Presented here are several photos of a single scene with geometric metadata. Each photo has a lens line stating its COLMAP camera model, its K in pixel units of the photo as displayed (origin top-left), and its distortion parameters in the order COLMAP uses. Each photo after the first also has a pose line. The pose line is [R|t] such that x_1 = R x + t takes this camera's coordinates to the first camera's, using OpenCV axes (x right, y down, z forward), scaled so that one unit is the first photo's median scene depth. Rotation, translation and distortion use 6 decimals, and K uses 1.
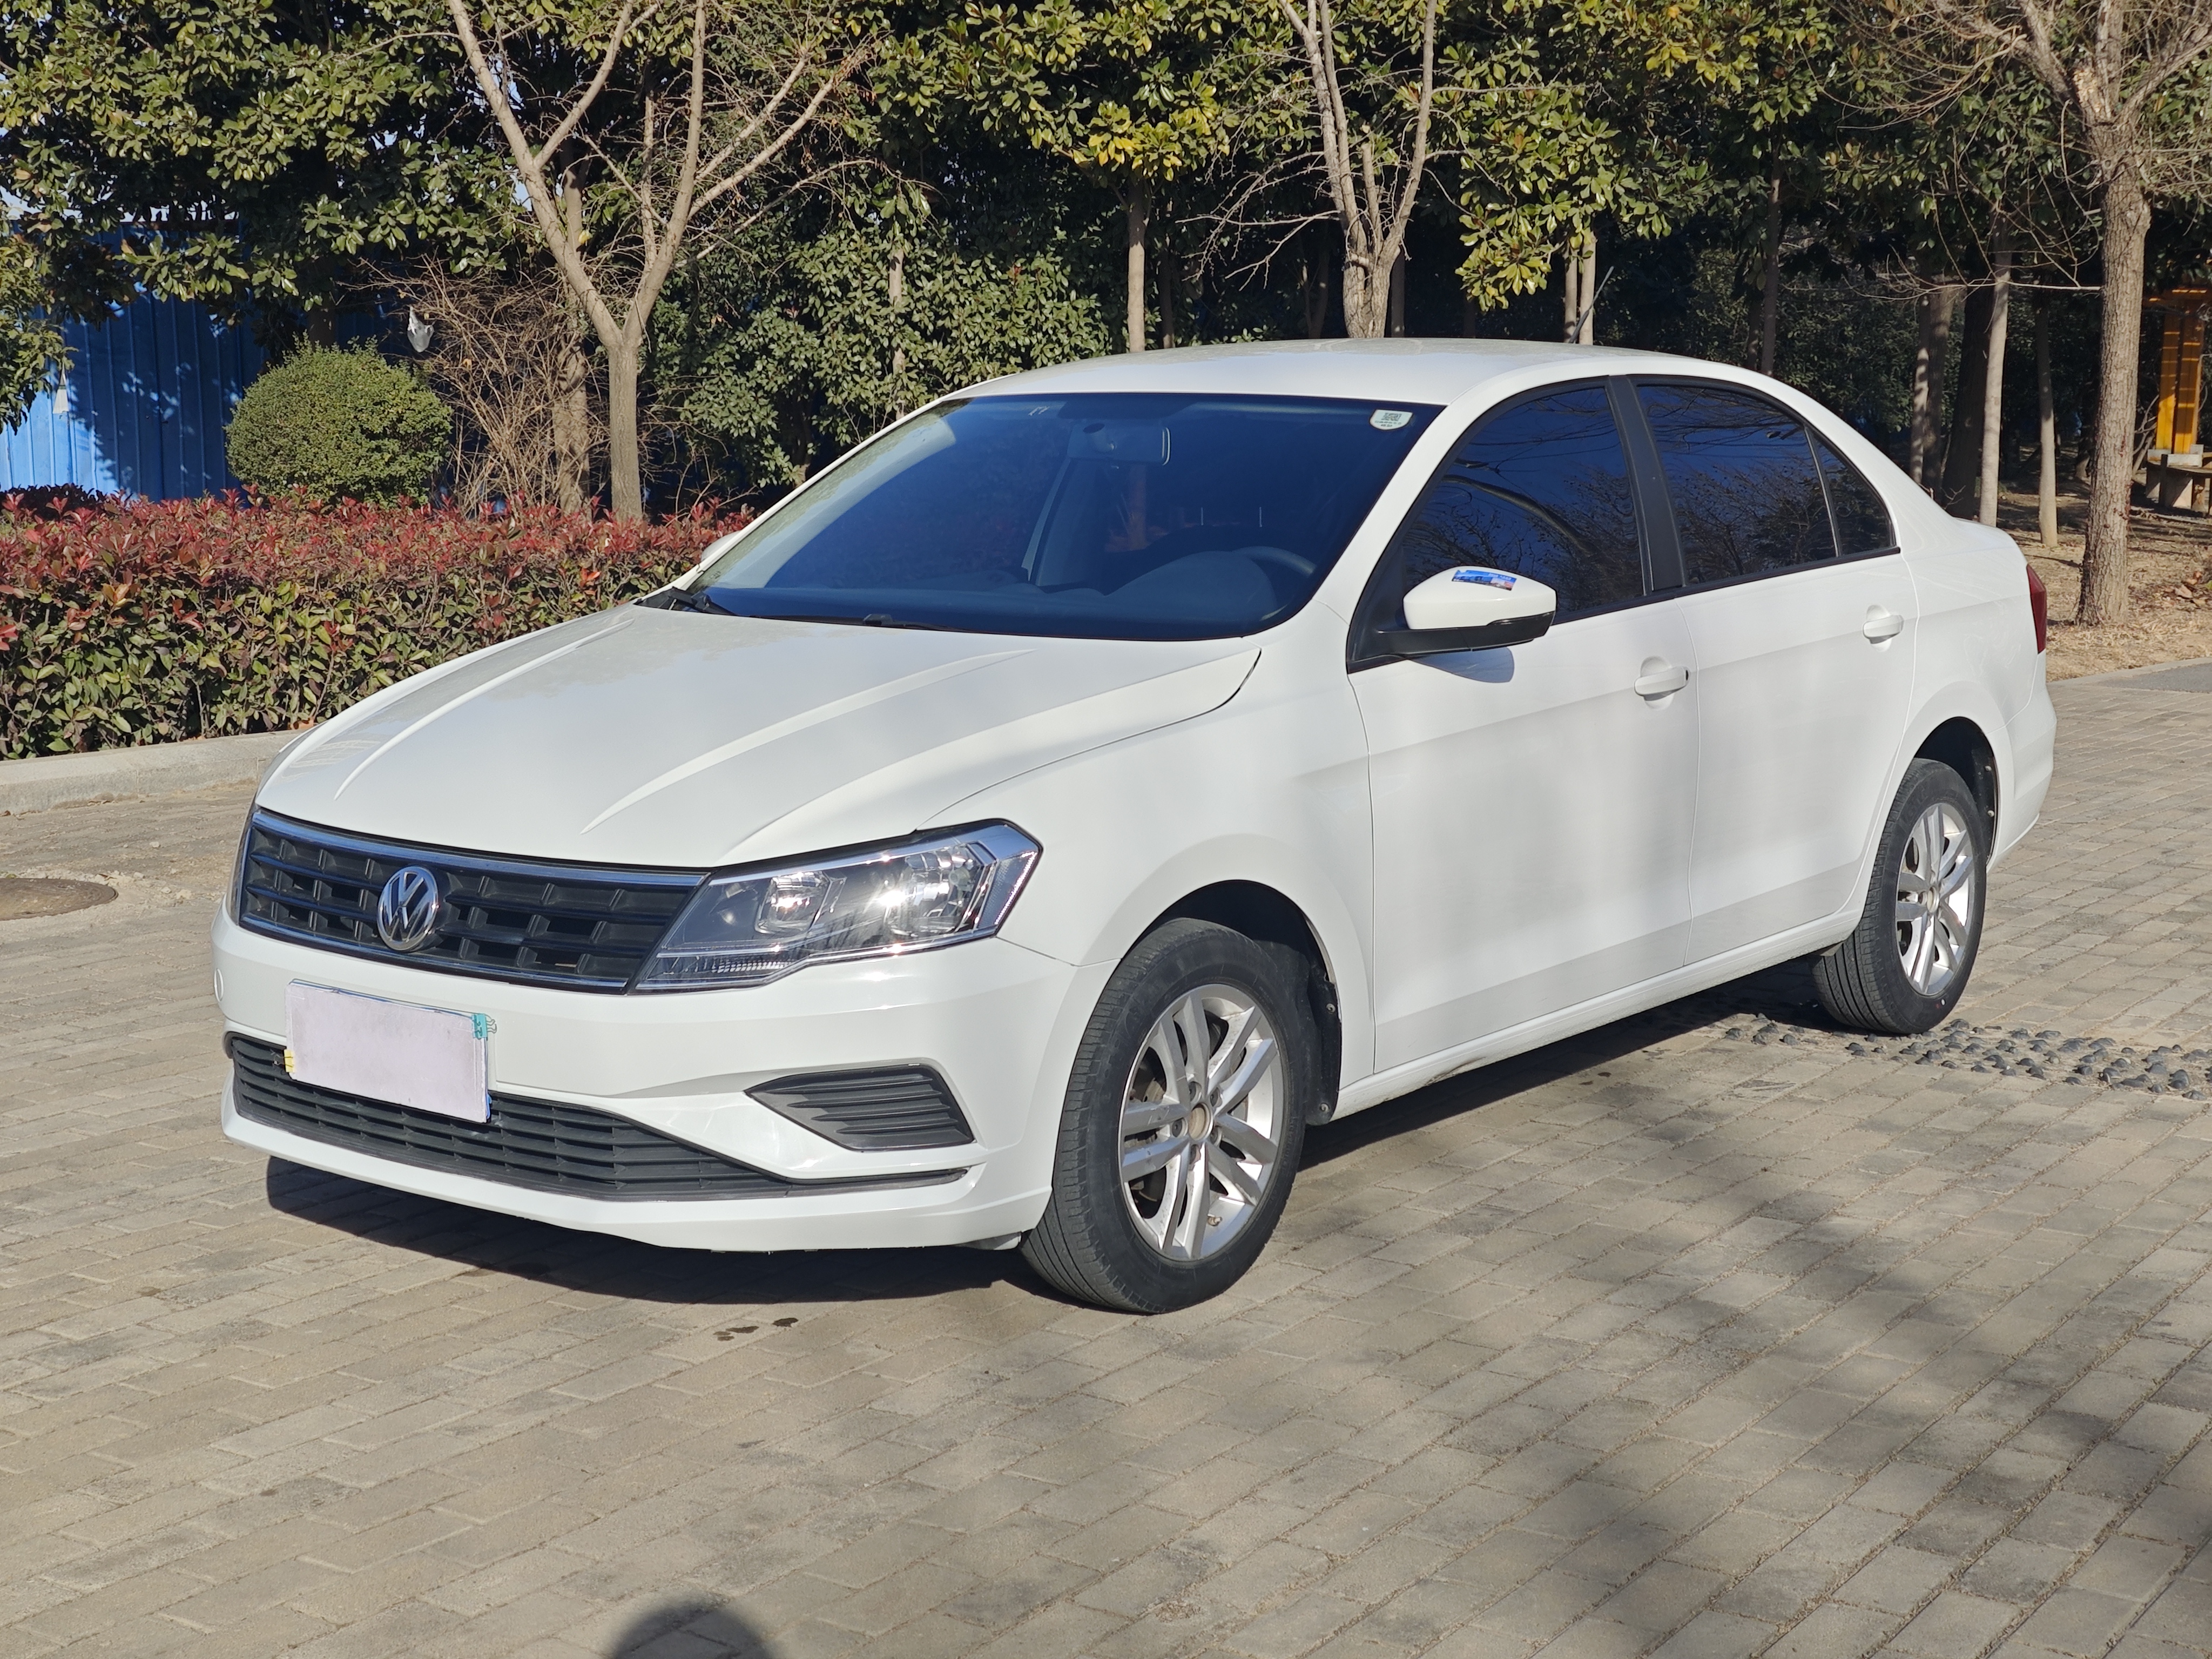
lens RADIAL K [[3050.0, 0, 1125.6], [0, 3050.0, 838.4], [0, 0, 1]] dist [0.042487, 0.000000]
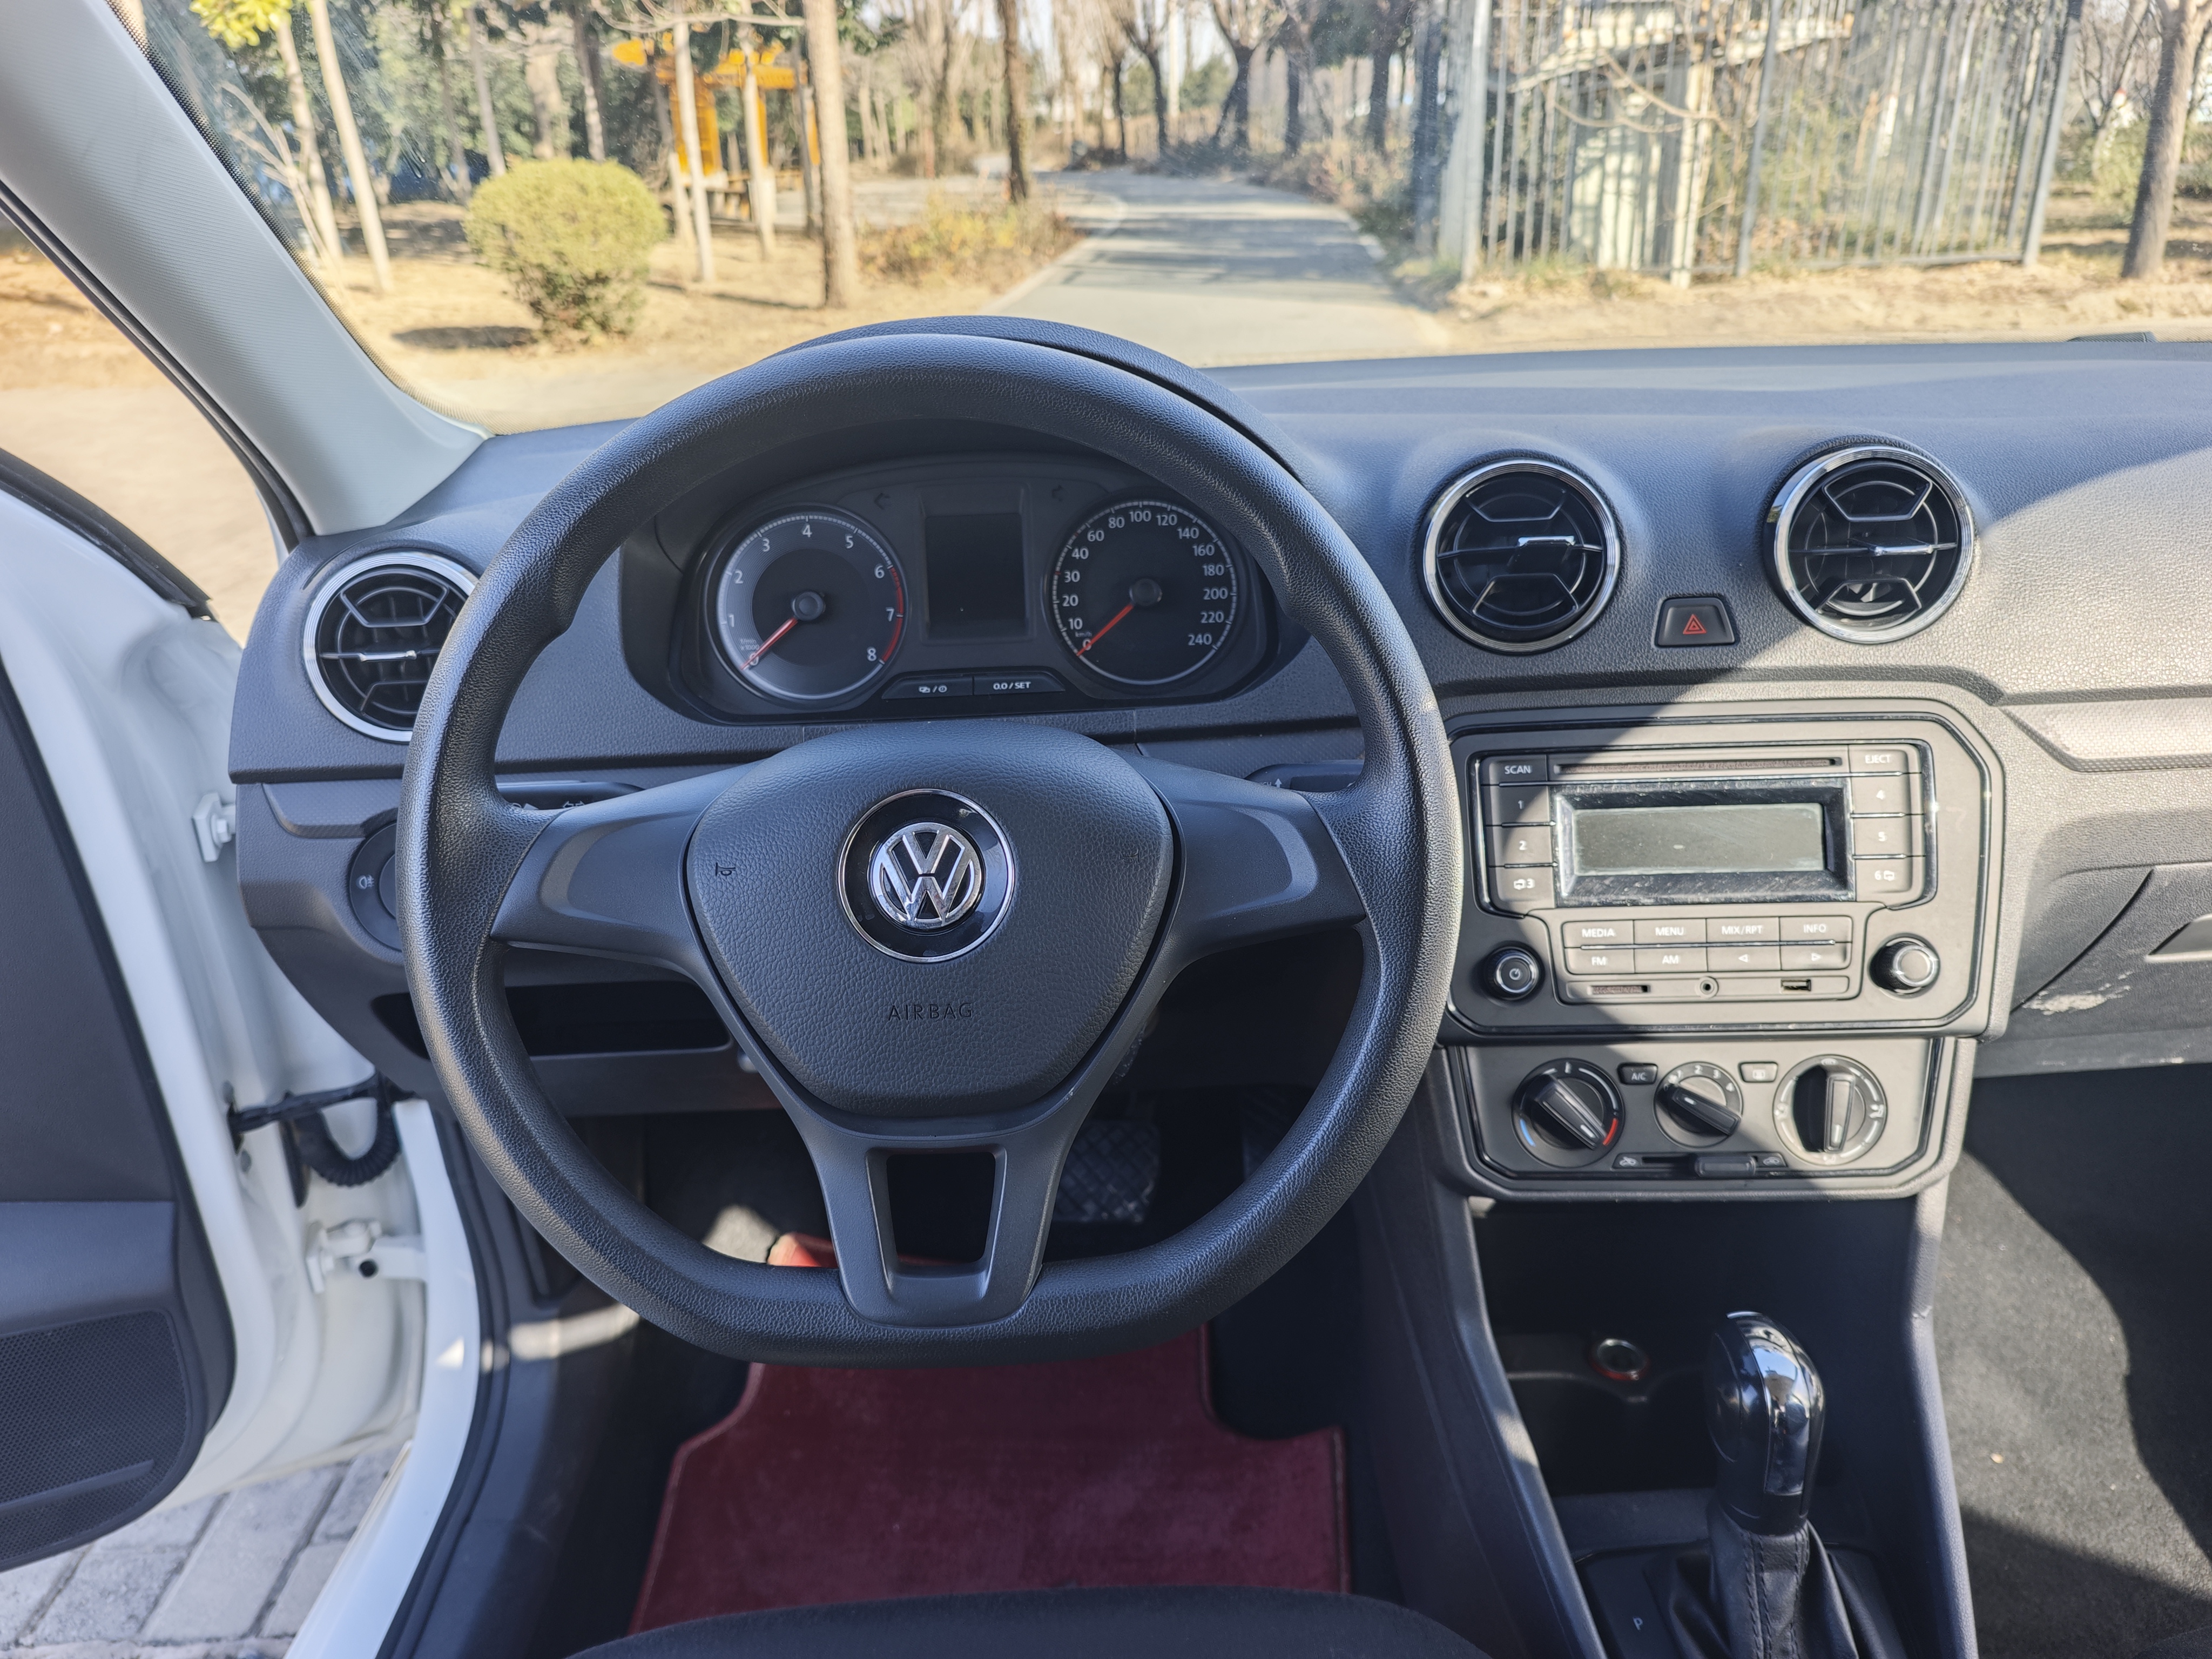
lens RADIAL K [[1536.8, 0, 1108.9], [0, 1536.8, 820.4], [0, 0, 1]] dist [-0.005644, 0.024879]
pose [[0.802408, -0.262763, 0.535815, -0.000028], [0.114487, 0.948950, 0.293915, -0.036817], [-0.585691, -0.174496, 0.791528, 0.332357]]
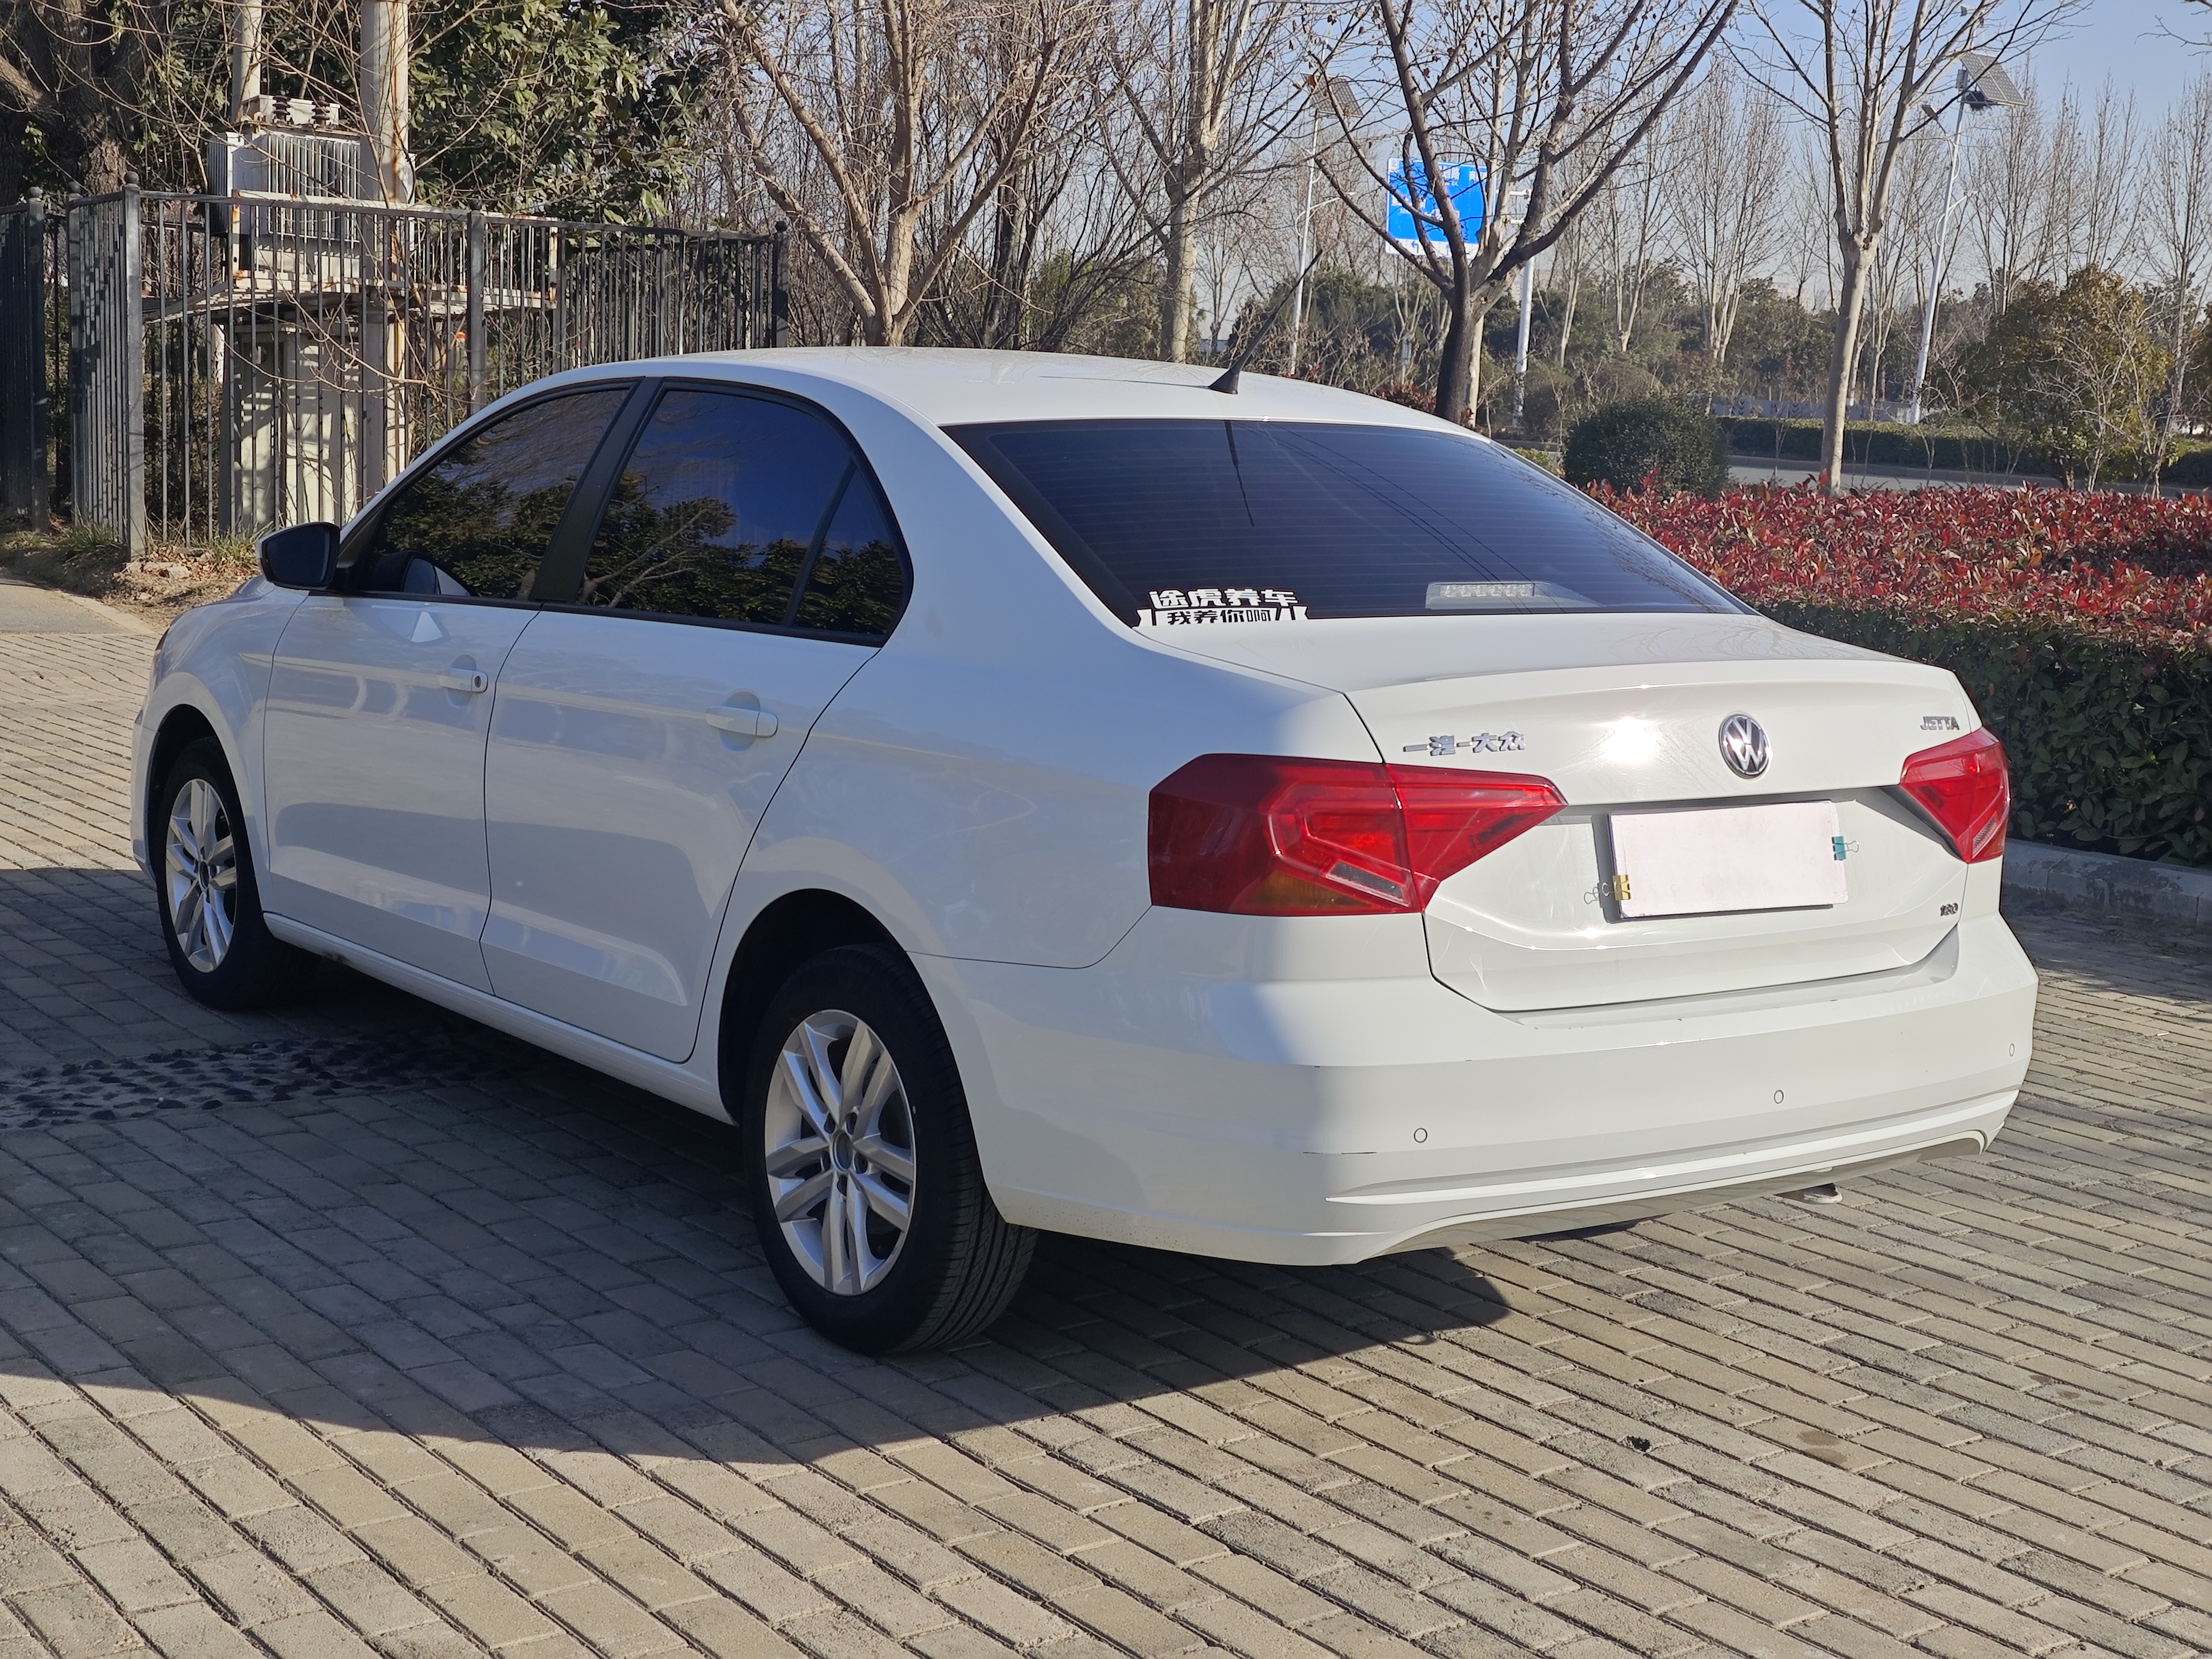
lens RADIAL K [[3050.0, 0, 1112.1], [0, 3050.0, 805.9], [0, 0, 1]] dist [0.042487, 0.000000]
pose [[0.318783, -0.117514, 0.940515, -0.254623], [0.082370, 0.991965, 0.096024, -0.034649], [-0.944242, 0.046860, 0.325901, 0.209050]]
